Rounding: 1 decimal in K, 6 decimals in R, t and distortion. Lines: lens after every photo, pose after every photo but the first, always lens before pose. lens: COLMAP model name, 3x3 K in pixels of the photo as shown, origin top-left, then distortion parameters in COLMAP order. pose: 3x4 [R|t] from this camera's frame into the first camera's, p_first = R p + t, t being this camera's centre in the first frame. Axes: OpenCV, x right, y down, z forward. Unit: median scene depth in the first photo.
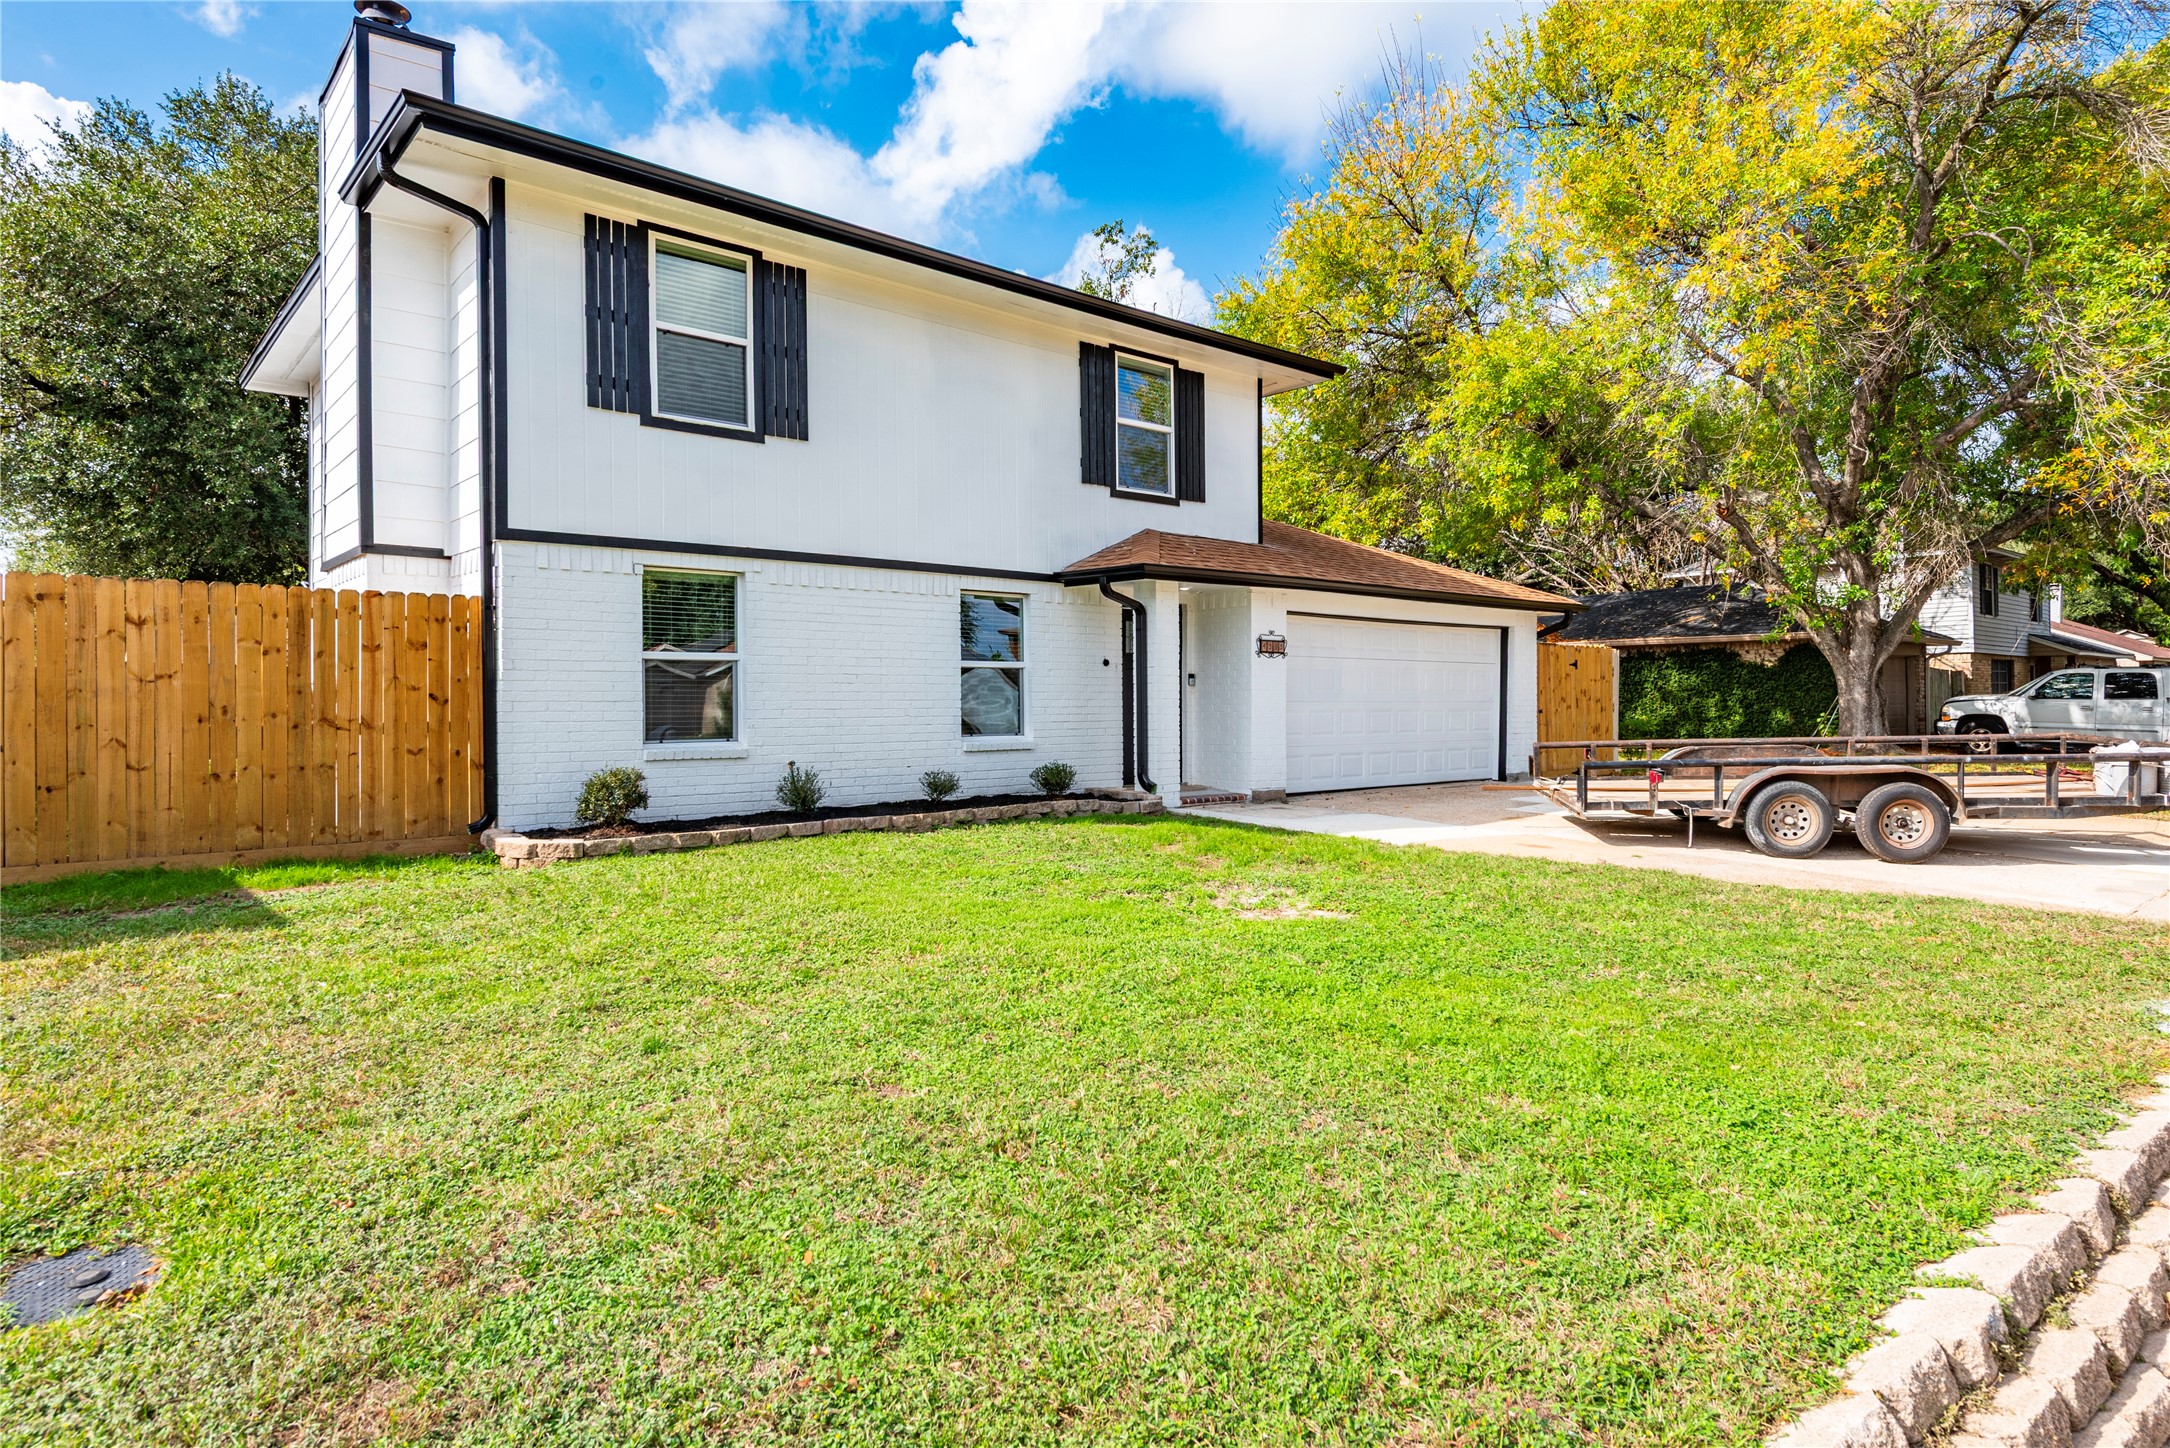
lens RADIAL K [[1218.7, 0, 1086.0], [0, 1218.7, 706.1], [0, 0, 1]] dist [0.029975, 0.000598]
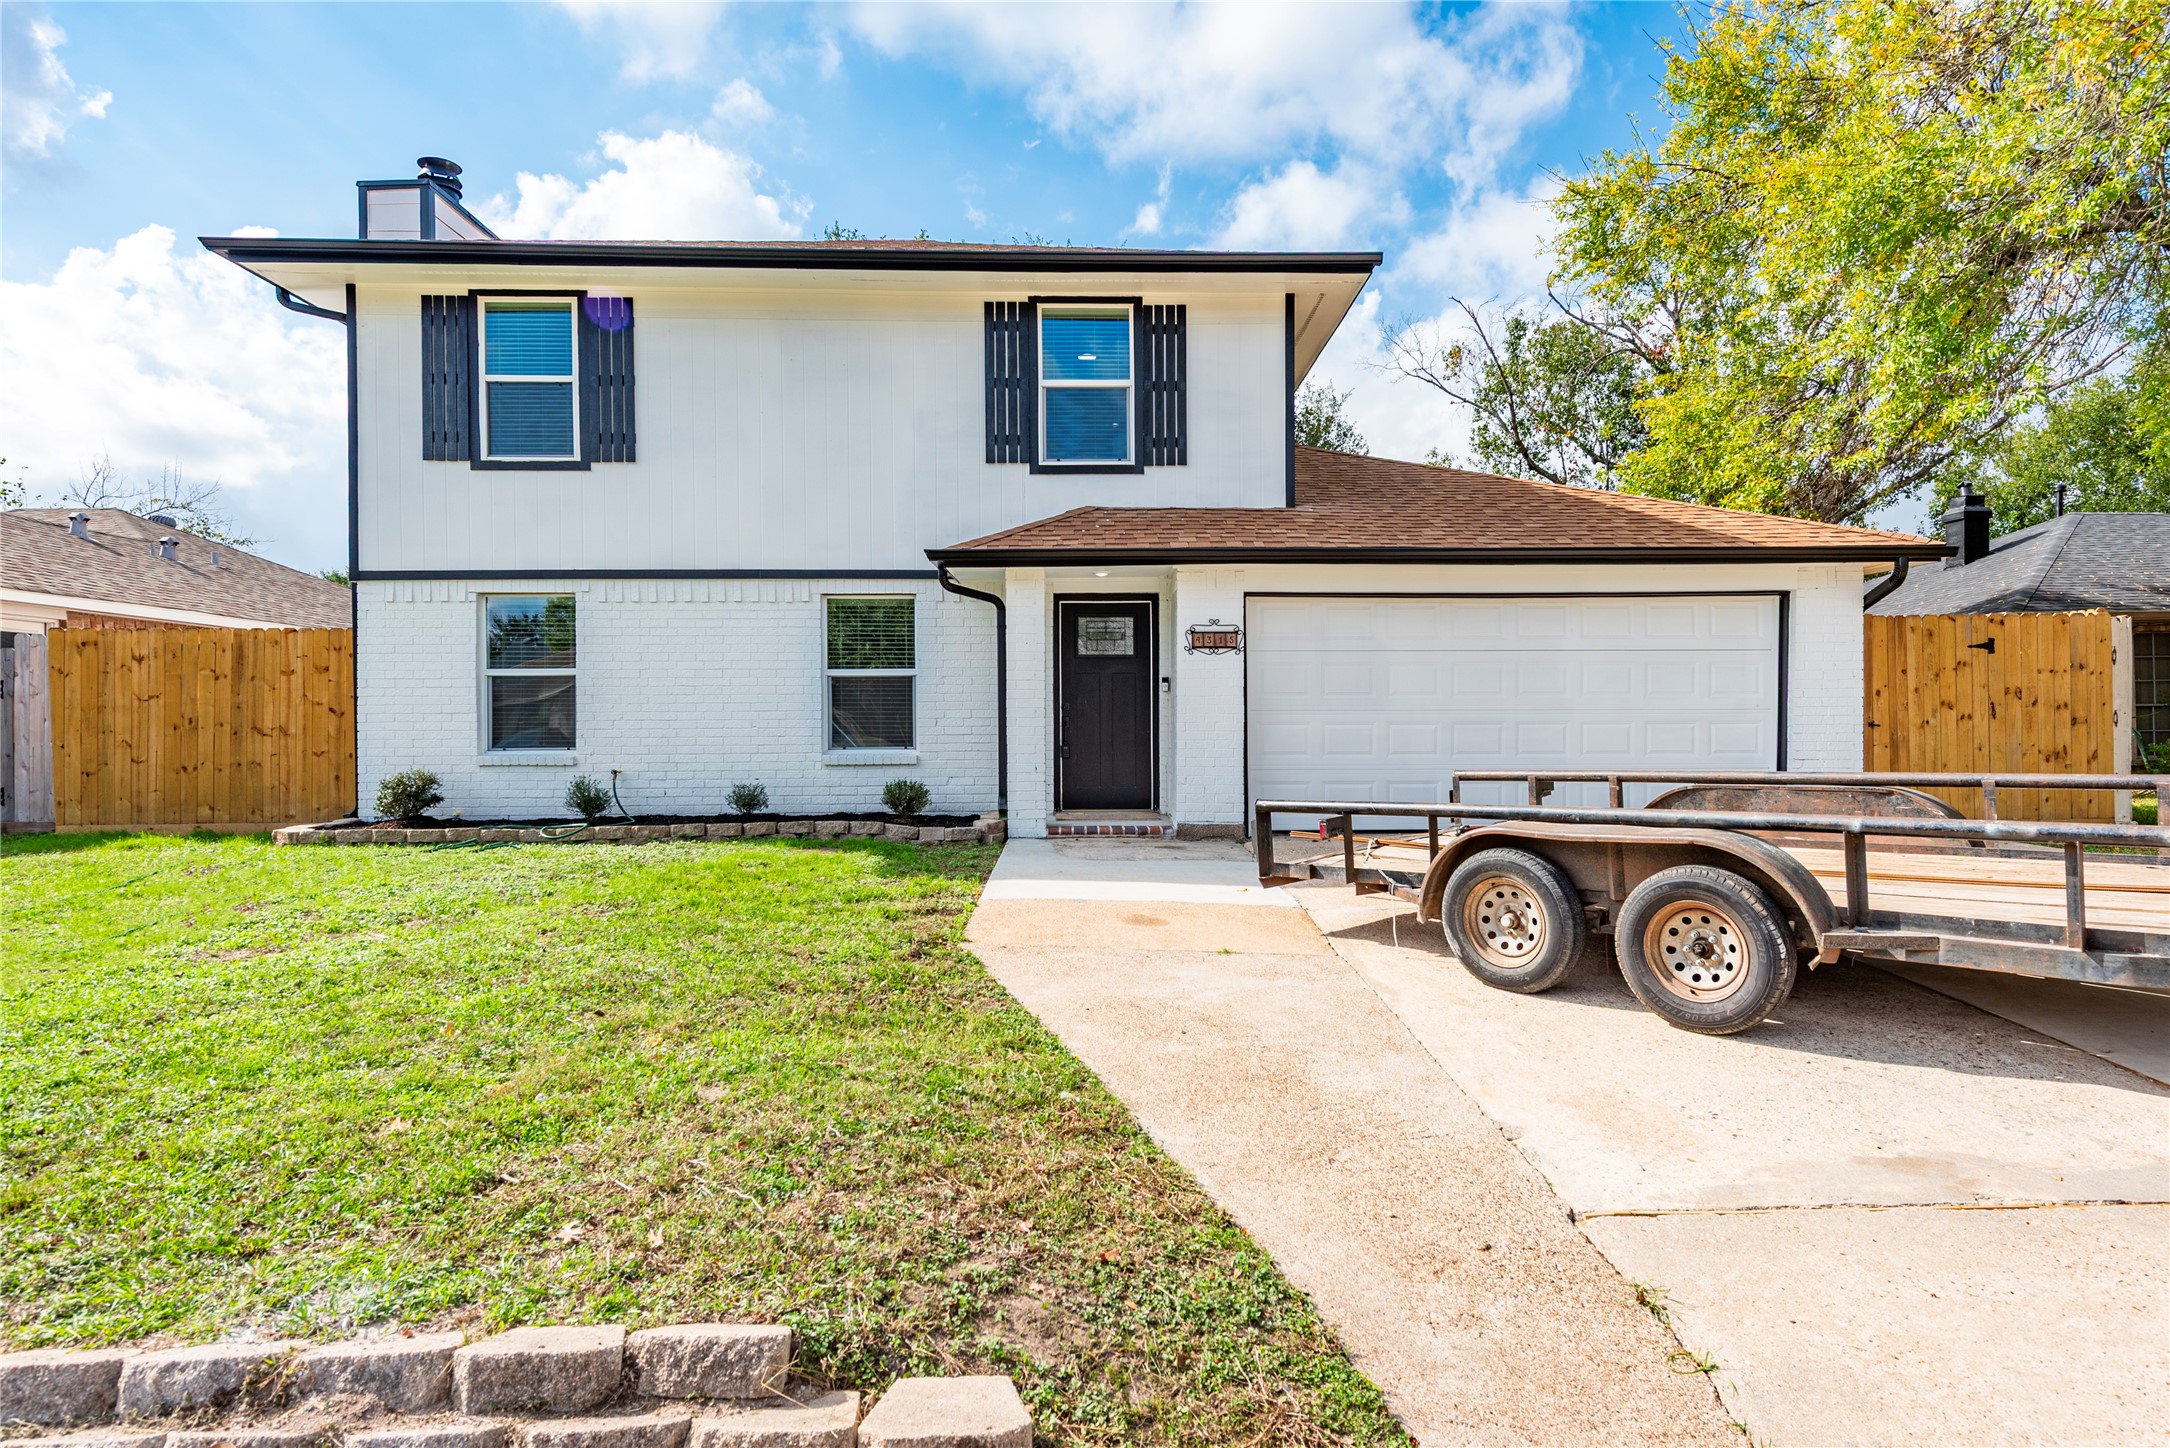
lens RADIAL K [[1202.3, 0, 1085.0], [0, 1202.3, 724.0], [0, 0, 1]] dist [0.023551, -0.000416]
pose [[0.776835, -0.000834, -0.629704, 0.735310], [0.000819, 1.000000, -0.000315, 0.006474], [0.629704, -0.000271, 0.776835, 0.456435]]
